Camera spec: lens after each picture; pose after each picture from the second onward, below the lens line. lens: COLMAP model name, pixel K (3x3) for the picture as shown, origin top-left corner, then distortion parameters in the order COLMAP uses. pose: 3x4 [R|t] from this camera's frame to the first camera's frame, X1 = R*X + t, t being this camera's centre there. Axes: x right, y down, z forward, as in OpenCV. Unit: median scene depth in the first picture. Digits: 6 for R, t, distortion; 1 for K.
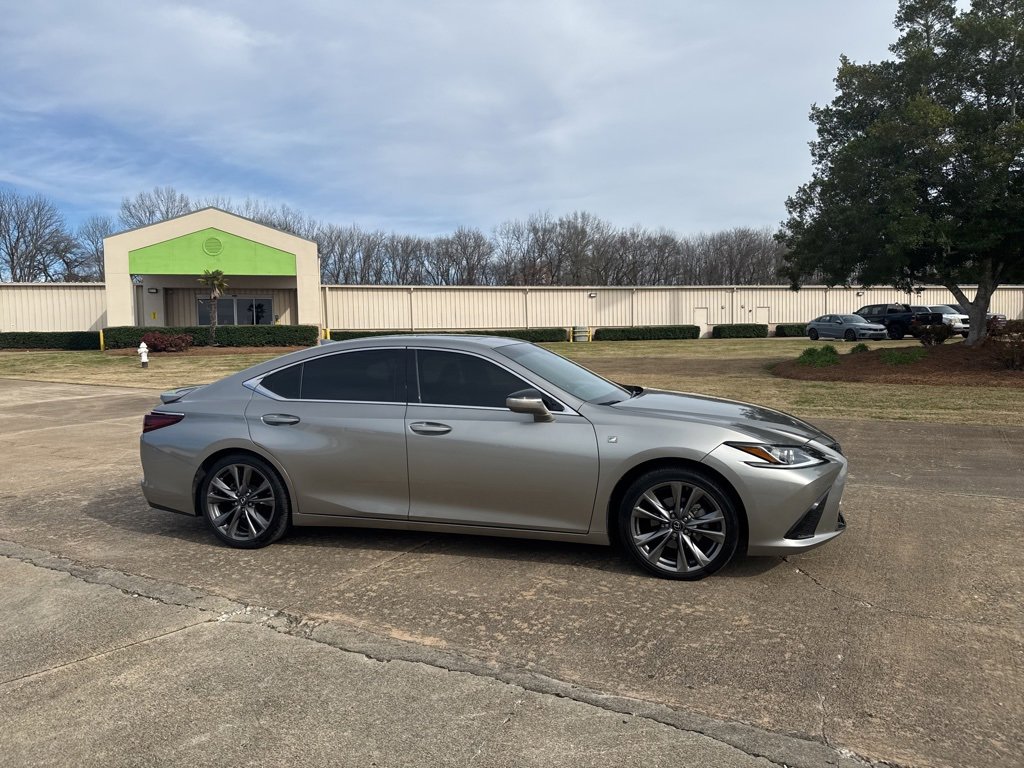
lens RADIAL K [[719.2, 0, 507.2], [0, 719.2, 389.2], [0, 0, 1]] dist [0.032149, -0.045751]
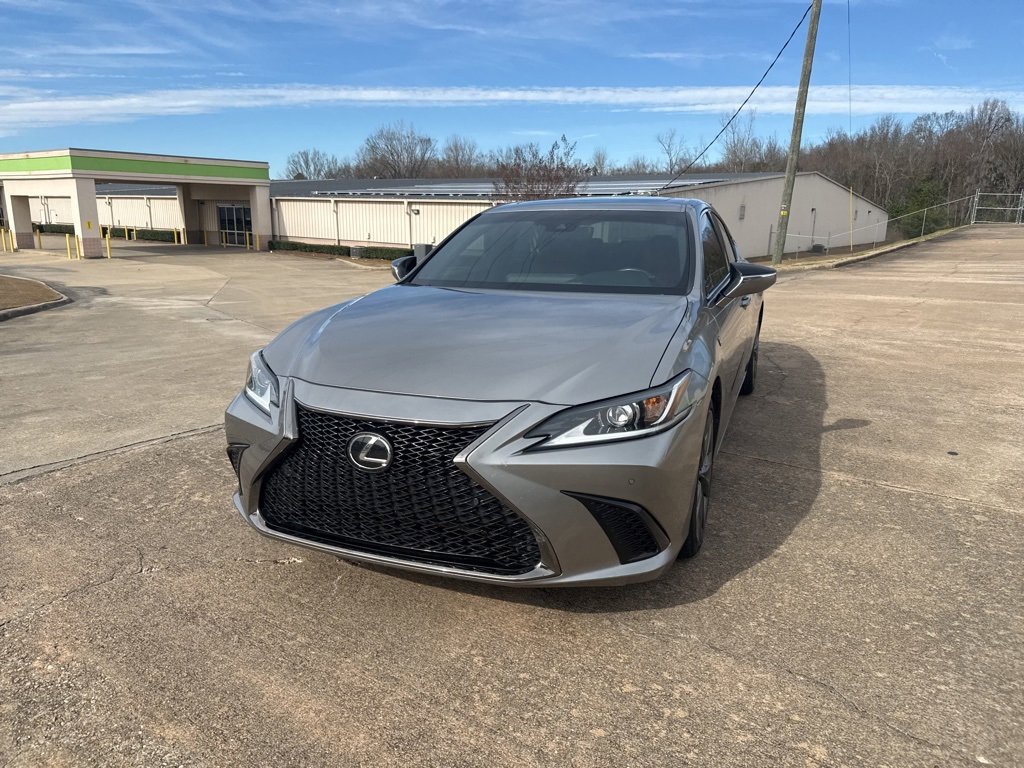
lens RADIAL K [[719.2, 0, 504.3], [0, 719.2, 390.0], [0, 0, 1]] dist [0.032149, -0.045751]
pose [[-0.121434, 0.255739, -0.959089, 0.924430], [-0.078946, 0.960690, 0.266161, -0.088296], [0.989455, 0.108037, -0.096471, 1.168826]]
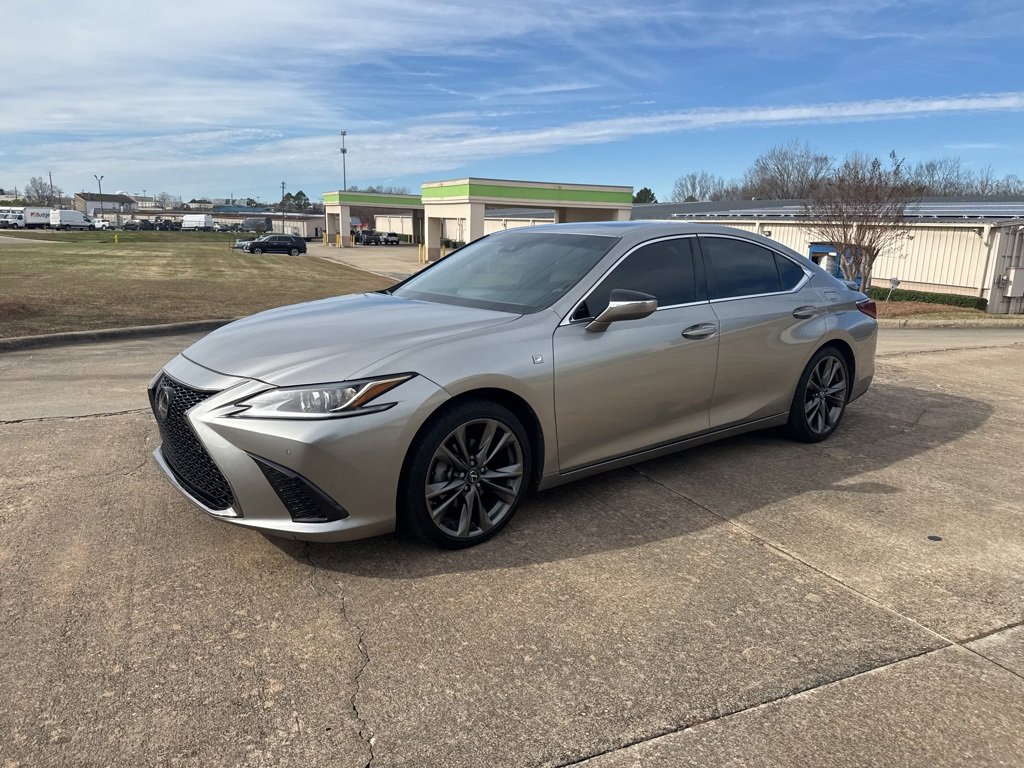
lens RADIAL K [[719.2, 0, 506.0], [0, 719.2, 390.2], [0, 0, 1]] dist [0.032149, -0.045751]
pose [[-0.593025, 0.182899, -0.784136, 0.814738], [-0.071458, 0.958062, 0.277509, -0.131521], [0.802007, 0.220603, -0.555085, 1.668177]]
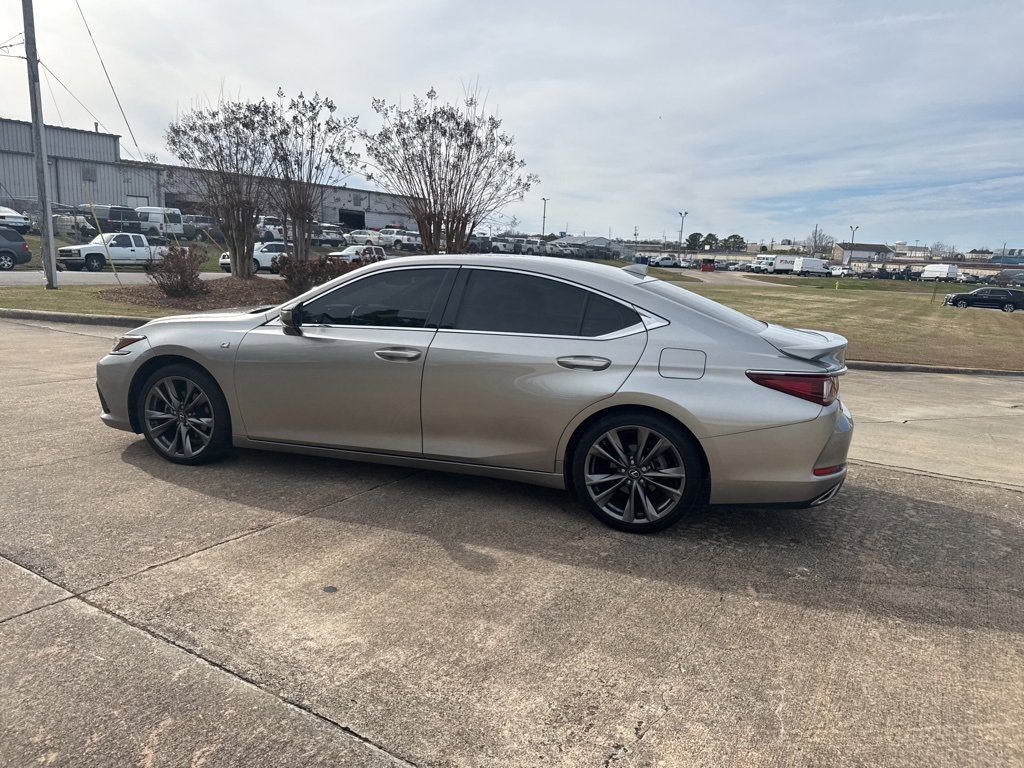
lens RADIAL K [[719.2, 0, 506.0], [0, 719.2, 386.2], [0, 0, 1]] dist [0.032149, -0.045751]
pose [[-0.999204, -0.028744, 0.027659, -0.161537], [-0.020691, 0.966270, 0.256698, -0.171316], [-0.034105, 0.255921, -0.966096, 2.231812]]
